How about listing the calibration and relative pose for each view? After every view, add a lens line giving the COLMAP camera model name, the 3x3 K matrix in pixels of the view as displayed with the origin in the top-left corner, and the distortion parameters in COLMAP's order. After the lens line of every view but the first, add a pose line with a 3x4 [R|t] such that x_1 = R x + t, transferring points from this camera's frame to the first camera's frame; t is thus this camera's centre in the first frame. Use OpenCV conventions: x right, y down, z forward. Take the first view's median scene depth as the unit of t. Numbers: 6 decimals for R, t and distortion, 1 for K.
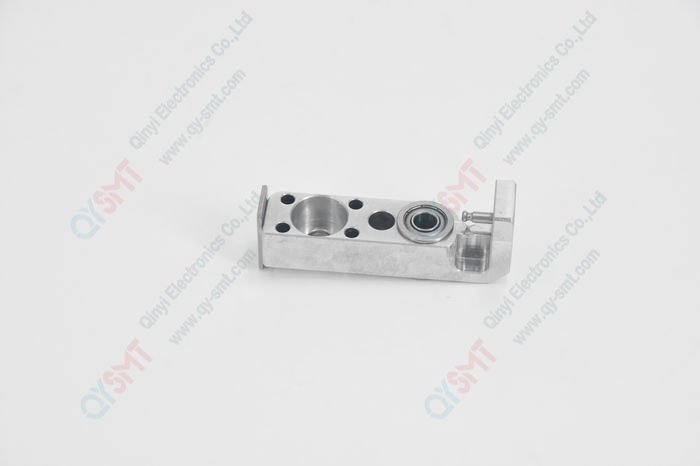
lens RADIAL K [[1819.7, 0, 350.0], [0, 1819.7, 233.0], [0, 0, 1]] dist [0.001129, -0.005995]
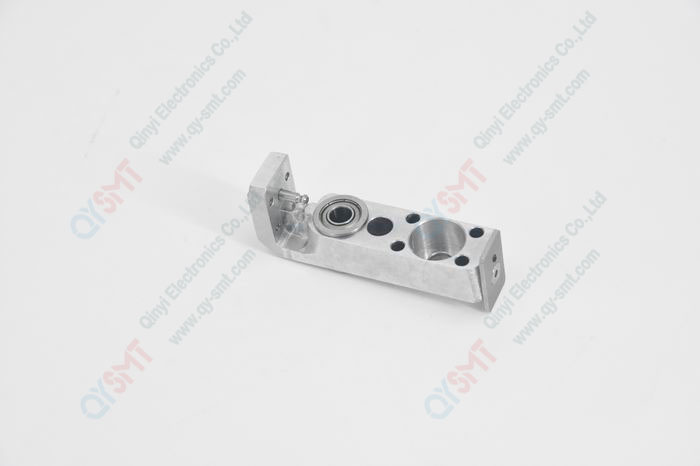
lens RADIAL K [[1819.9, 0, 350.0], [0, 1819.9, 233.0], [0, 0, 1]] dist [-0.006067, 0.015665]
pose [[1.000000, -0.000030, 0.000015, -0.188423], [0.000030, 1.000000, -0.000001, -0.000008], [-0.000015, 0.000001, 1.000000, 0.000078]]
